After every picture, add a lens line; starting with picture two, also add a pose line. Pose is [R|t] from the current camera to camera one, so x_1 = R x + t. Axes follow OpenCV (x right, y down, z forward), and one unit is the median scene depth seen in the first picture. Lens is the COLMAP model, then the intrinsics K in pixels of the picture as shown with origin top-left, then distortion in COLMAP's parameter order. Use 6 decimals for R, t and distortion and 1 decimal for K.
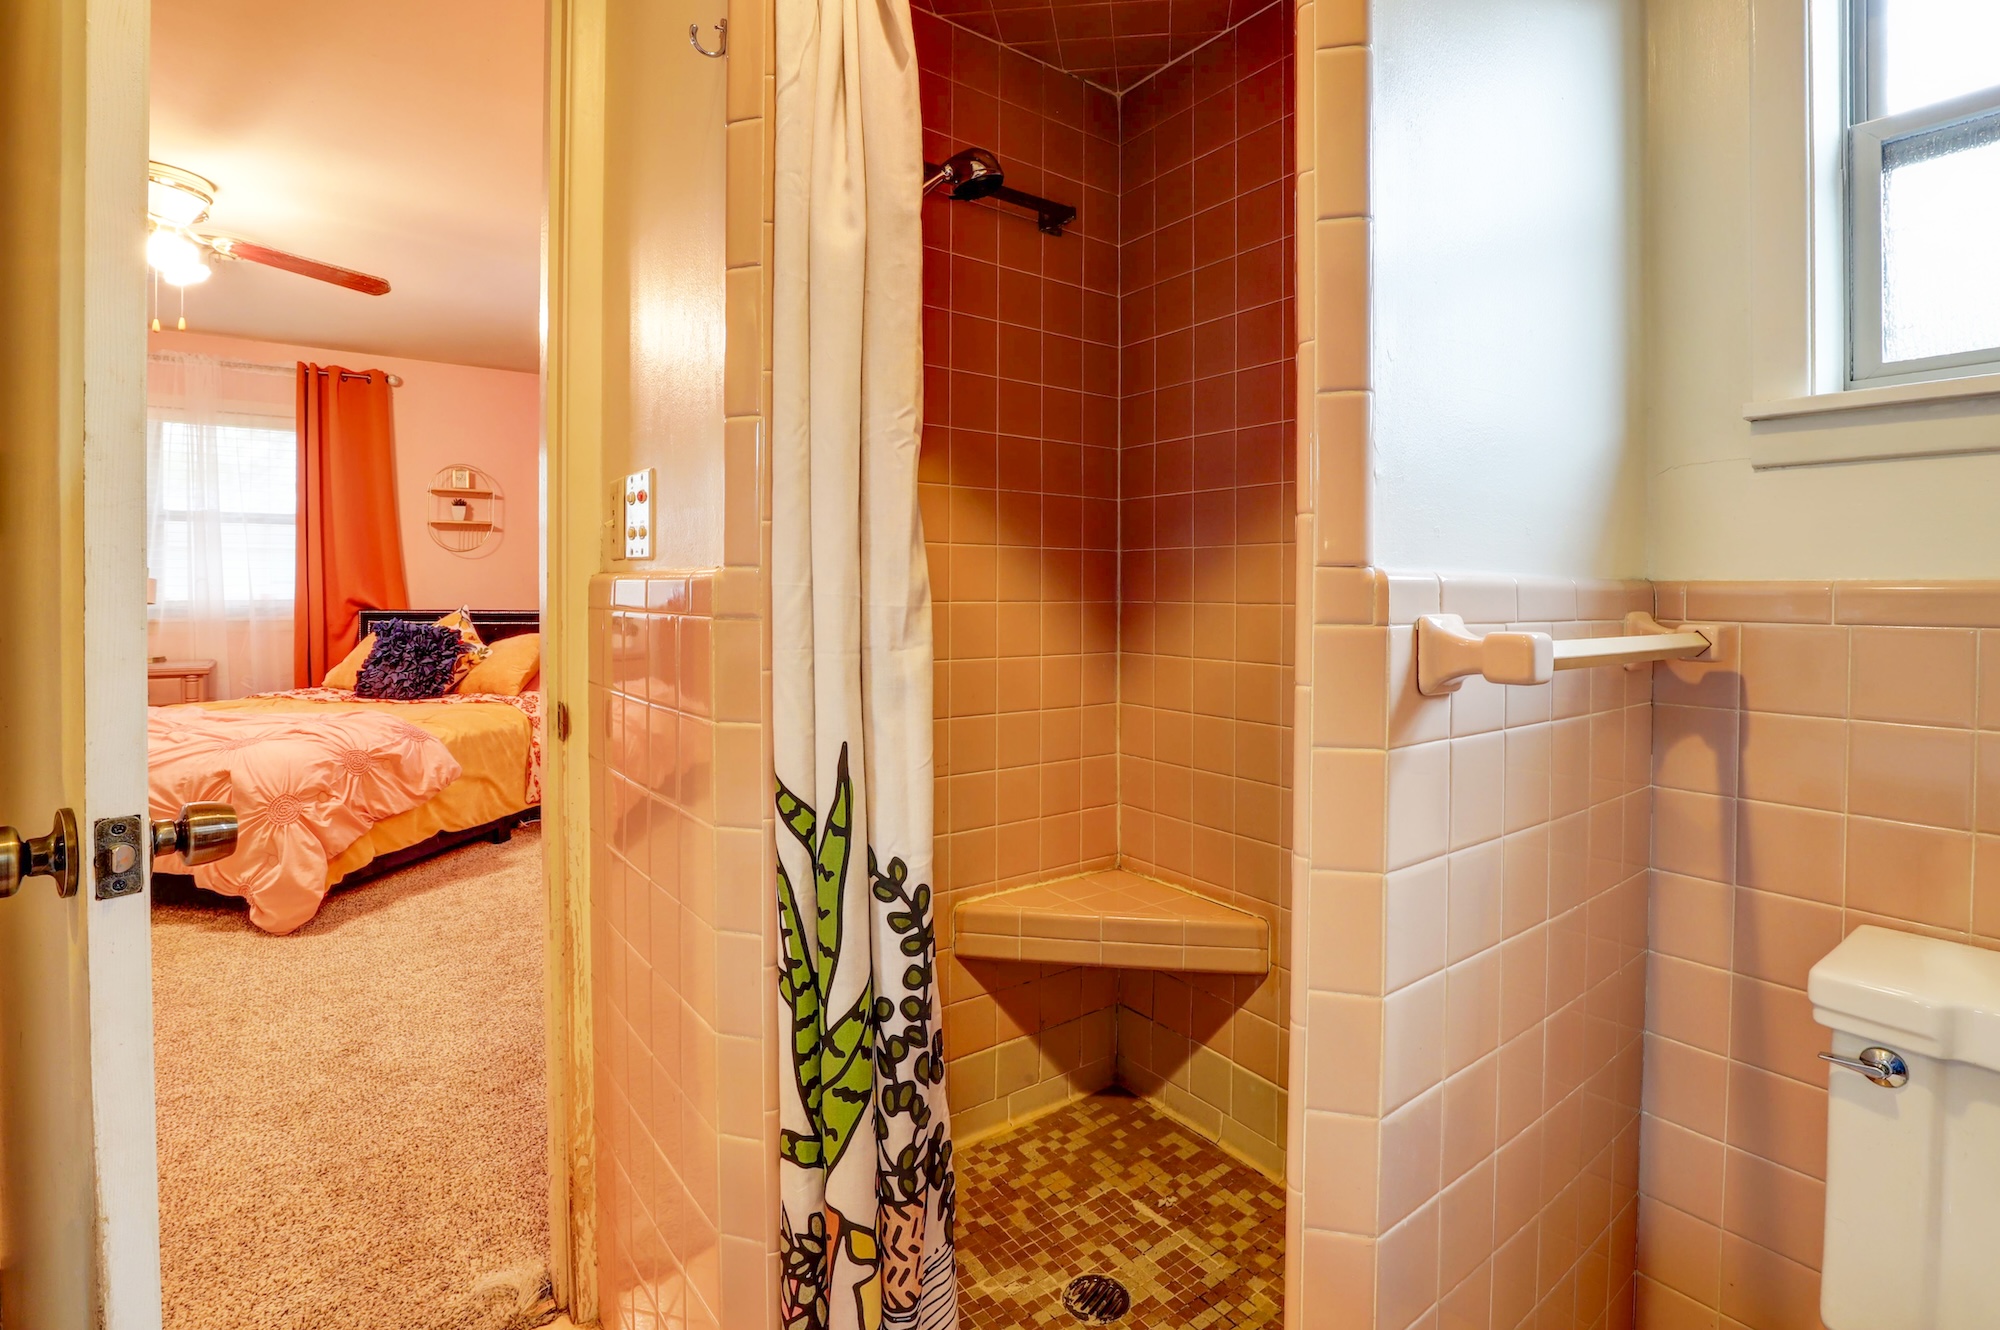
lens RADIAL K [[948.0, 0, 969.0], [0, 948.0, 598.8], [0, 0, 1]] dist [-0.023167, 0.002071]
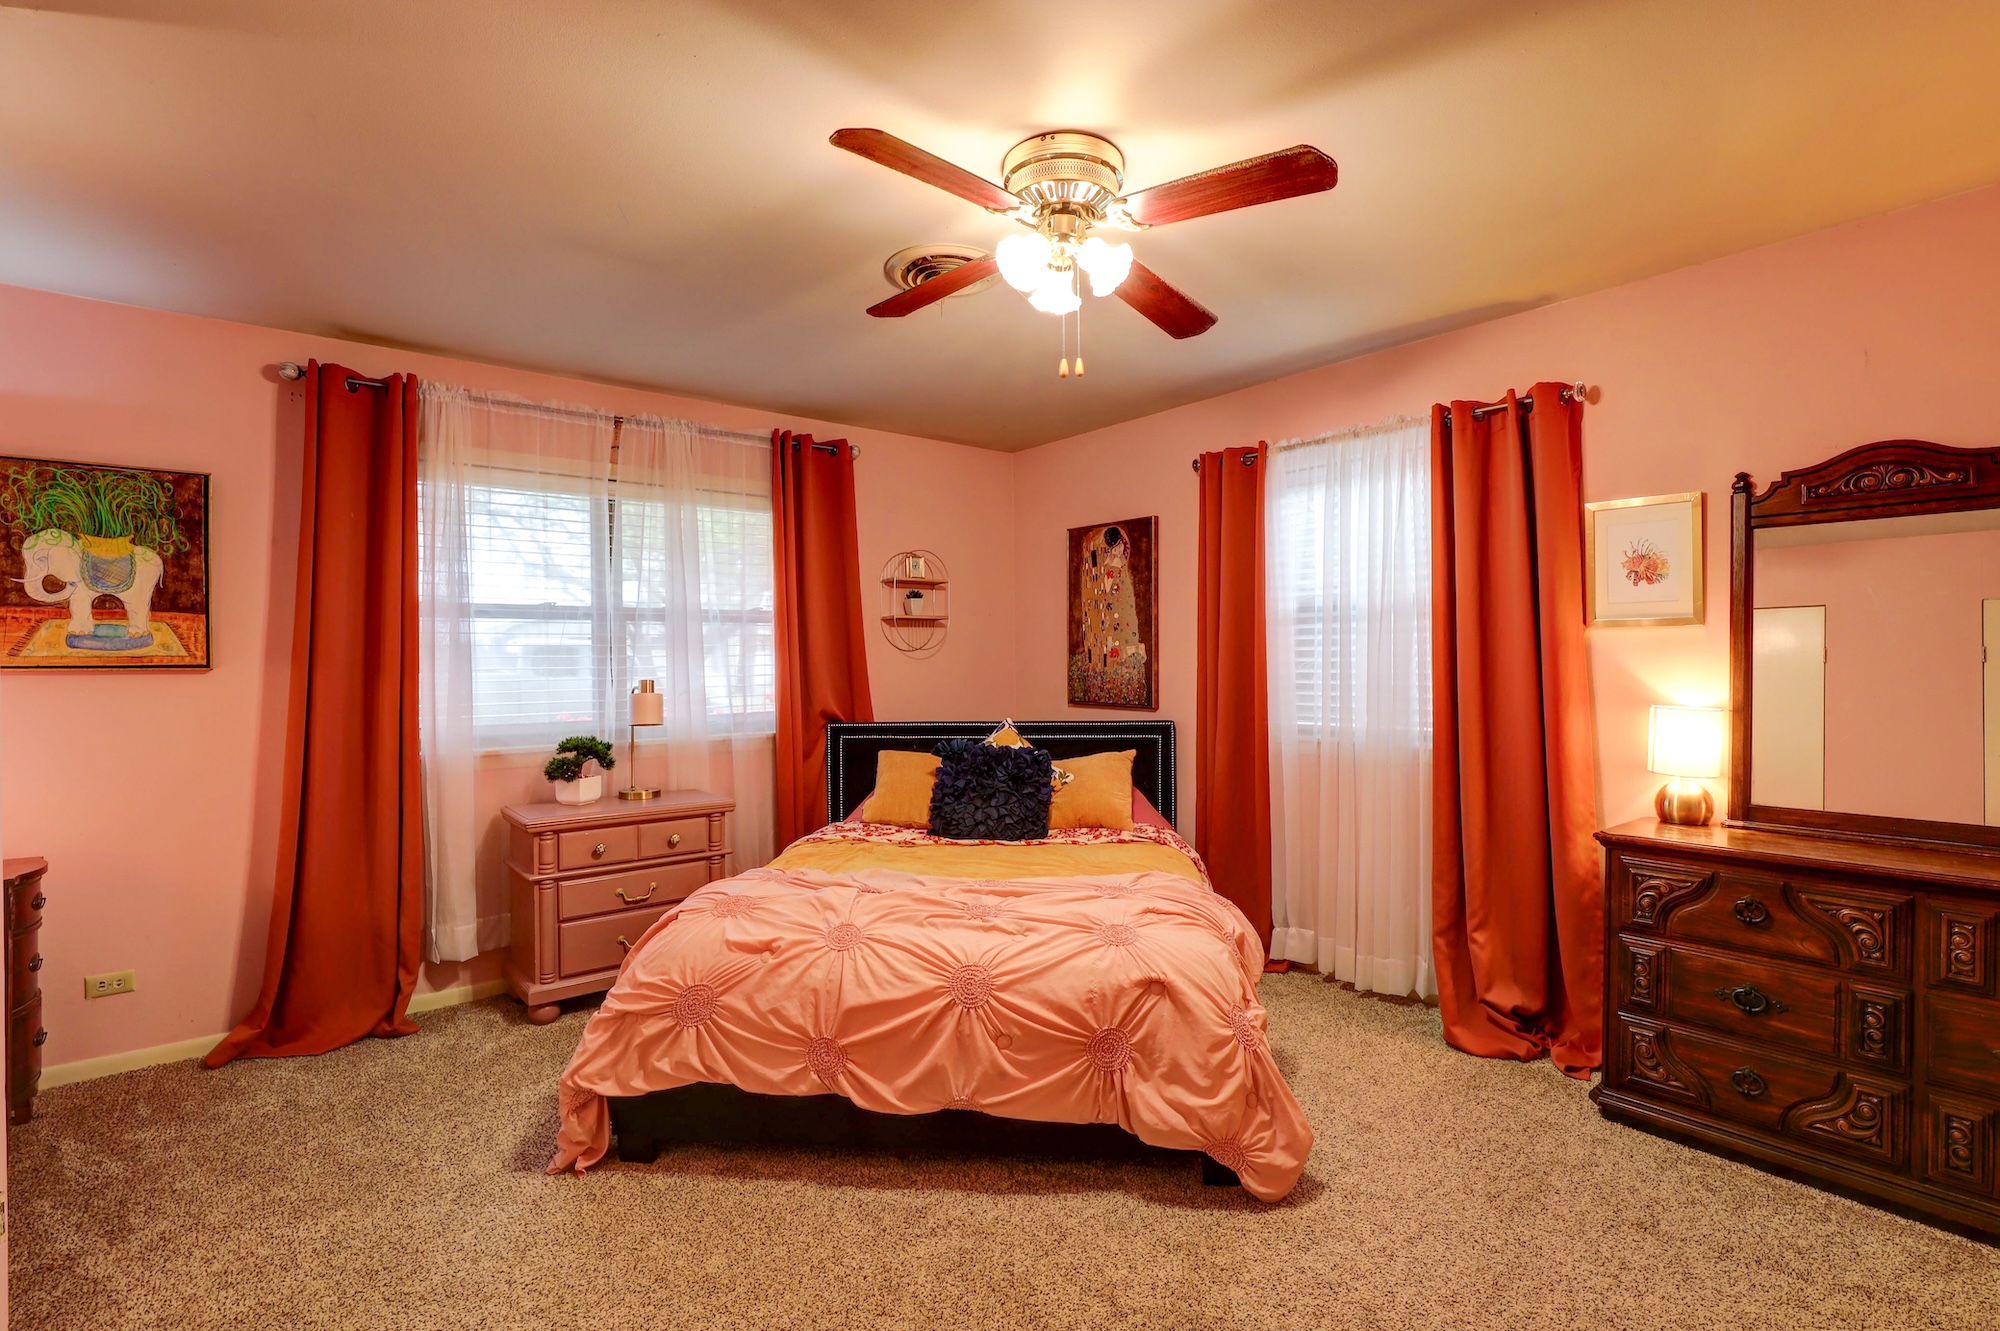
lens RADIAL K [[948.0, 0, 1004.9], [0, 948.0, 657.8], [0, 0, 1]] dist [-0.023167, 0.002071]
pose [[0.999573, -0.012416, 0.026451, -0.916614], [0.012886, 0.999761, -0.017644, -0.052911], [-0.026225, 0.017977, 0.999494, 0.261784]]
